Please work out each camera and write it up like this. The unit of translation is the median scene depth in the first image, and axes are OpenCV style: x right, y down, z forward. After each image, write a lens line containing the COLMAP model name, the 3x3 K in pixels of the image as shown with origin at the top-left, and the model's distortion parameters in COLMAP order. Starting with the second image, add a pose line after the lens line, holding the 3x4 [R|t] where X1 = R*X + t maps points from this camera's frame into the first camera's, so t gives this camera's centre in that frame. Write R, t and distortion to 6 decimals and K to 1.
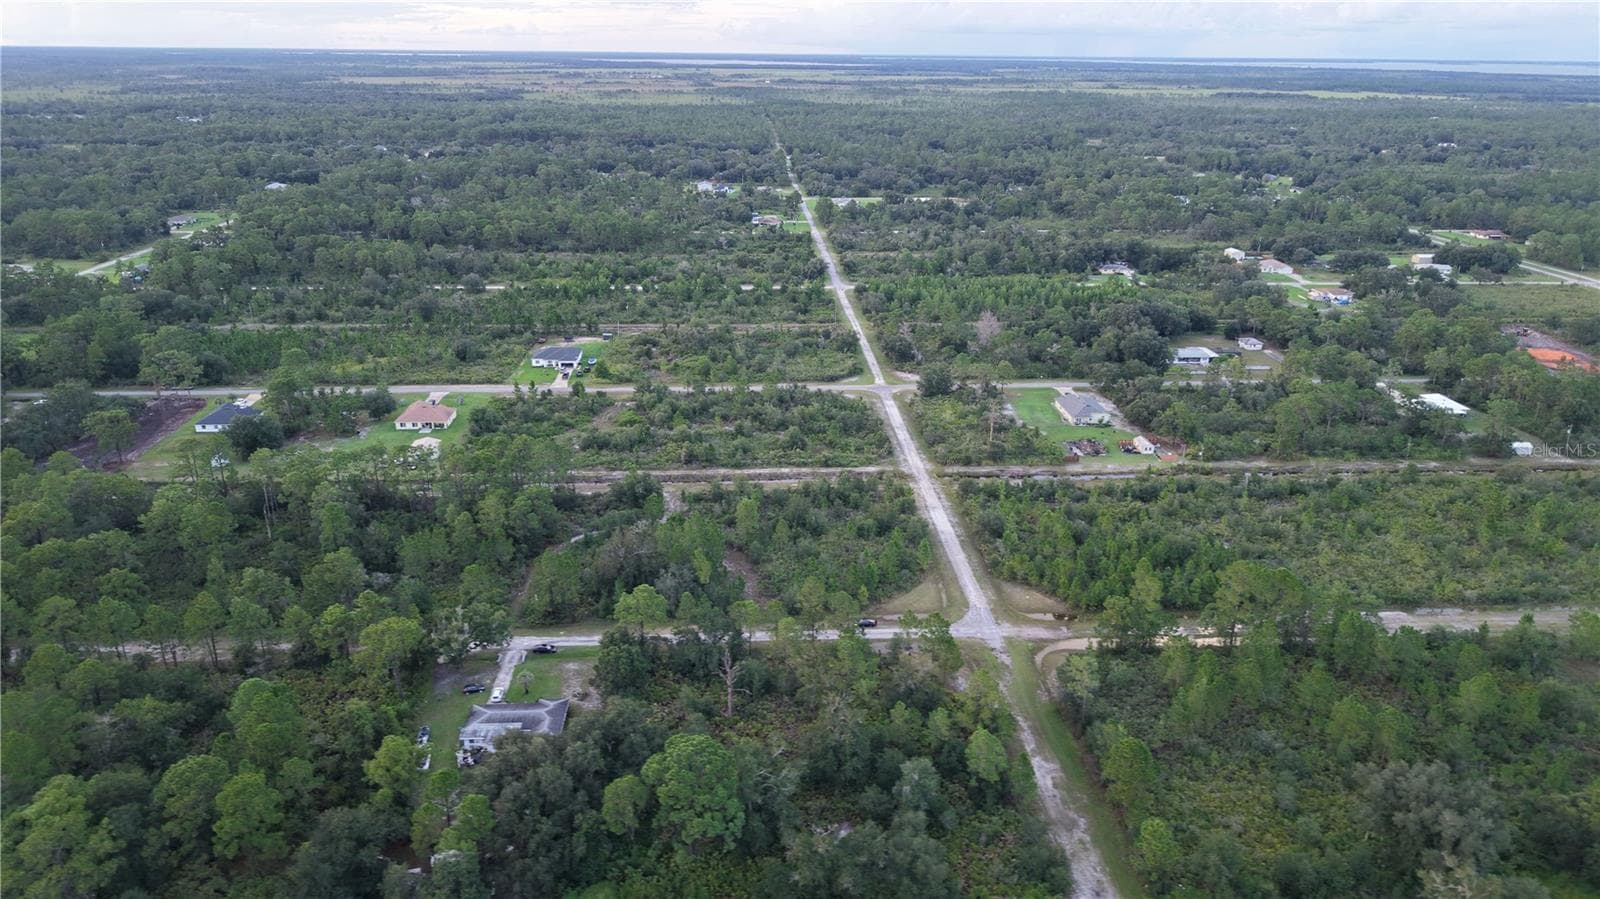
lens RADIAL K [[1060.1, 0, 801.0], [0, 1060.1, 458.4], [0, 0, 1]] dist [0.030848, -0.035822]
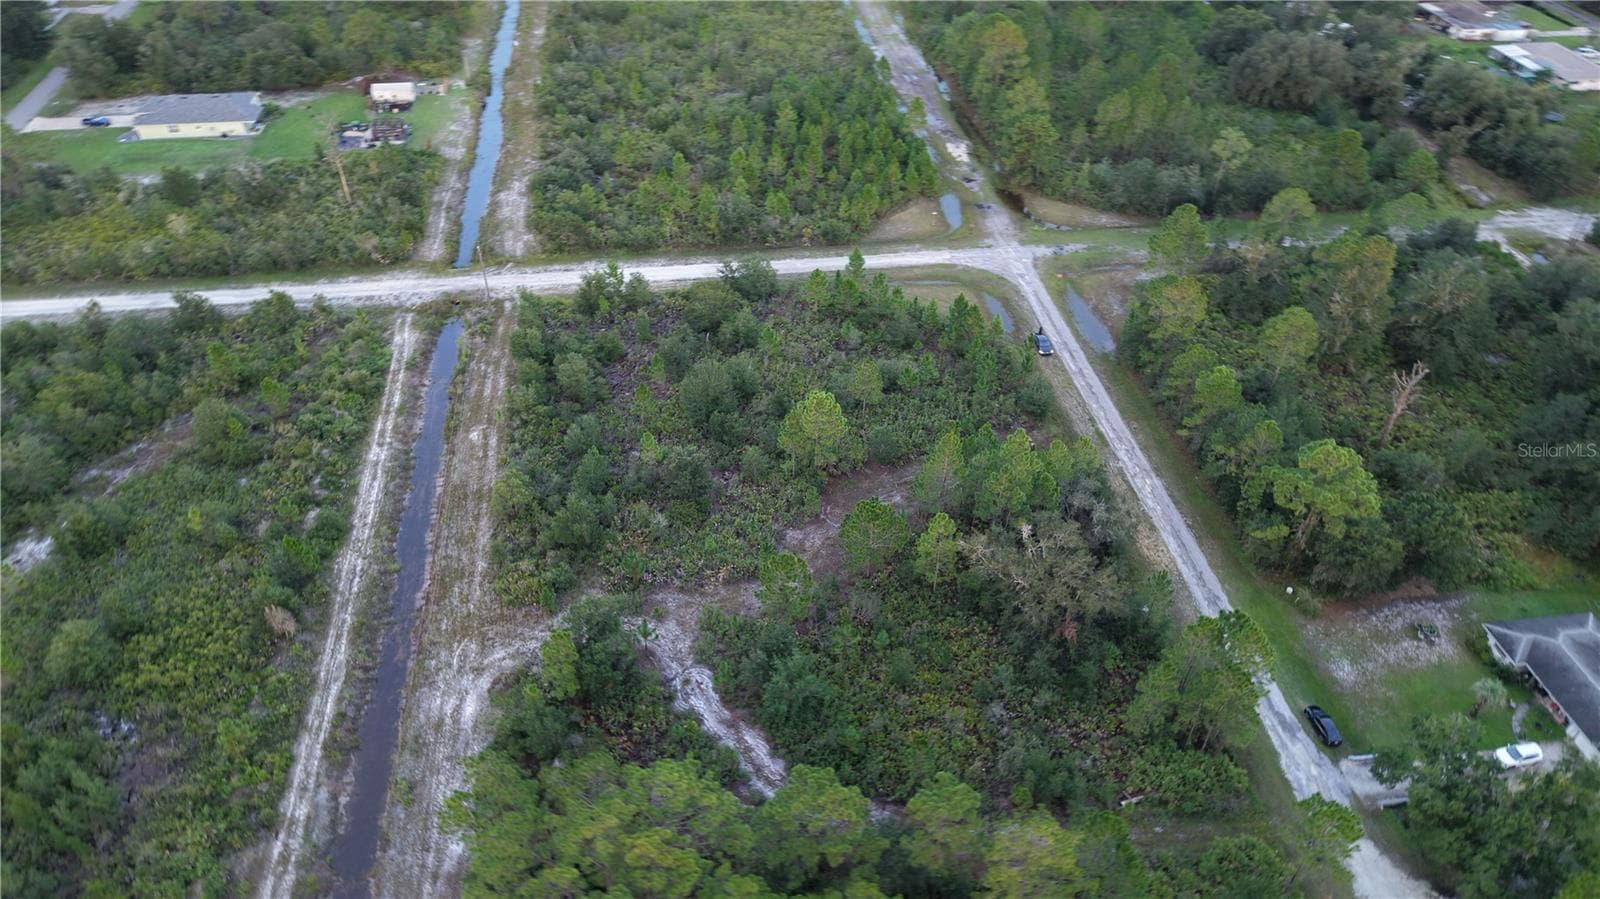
lens RADIAL K [[1060.1, 0, 801.0], [0, 1060.1, 458.4], [0, 0, 1]] dist [0.030848, -0.035822]
pose [[-0.086460, -0.661409, 0.745025, -0.309043], [0.336832, 0.684380, 0.646660, -0.182835], [-0.937587, 0.306858, 0.163612, 0.683671]]
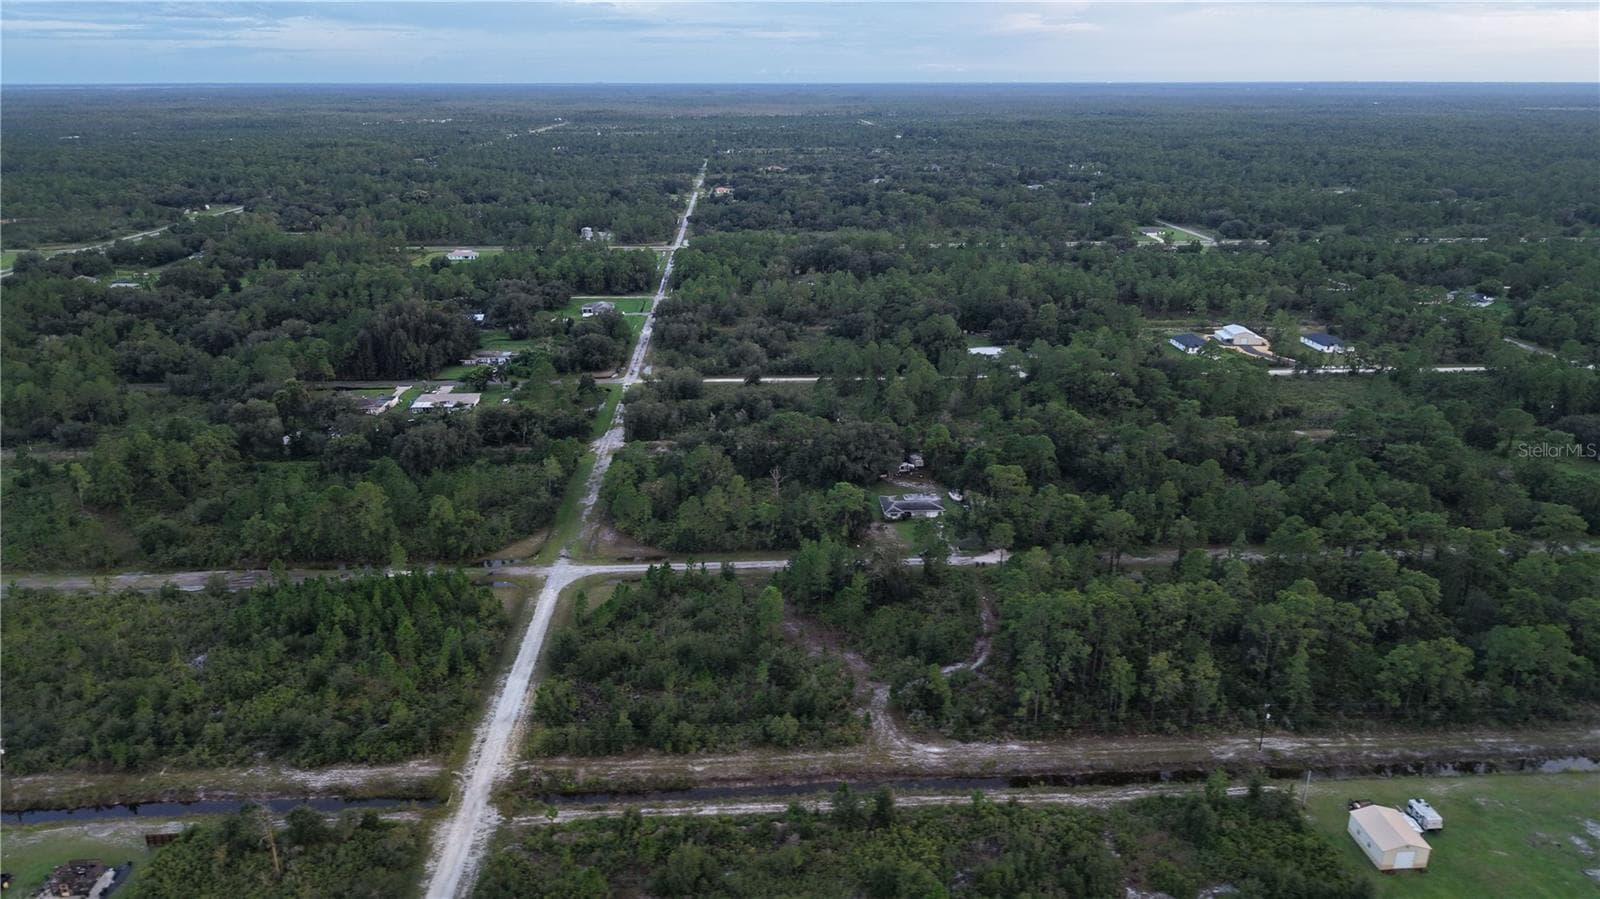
lens RADIAL K [[1060.1, 0, 801.0], [0, 1060.1, 458.4], [0, 0, 1]] dist [0.030848, -0.035822]
pose [[-0.999952, -0.009138, -0.003507, -0.052852], [-0.009222, 0.759445, 0.650506, -0.443679], [-0.003281, 0.650507, -0.759493, 1.159460]]
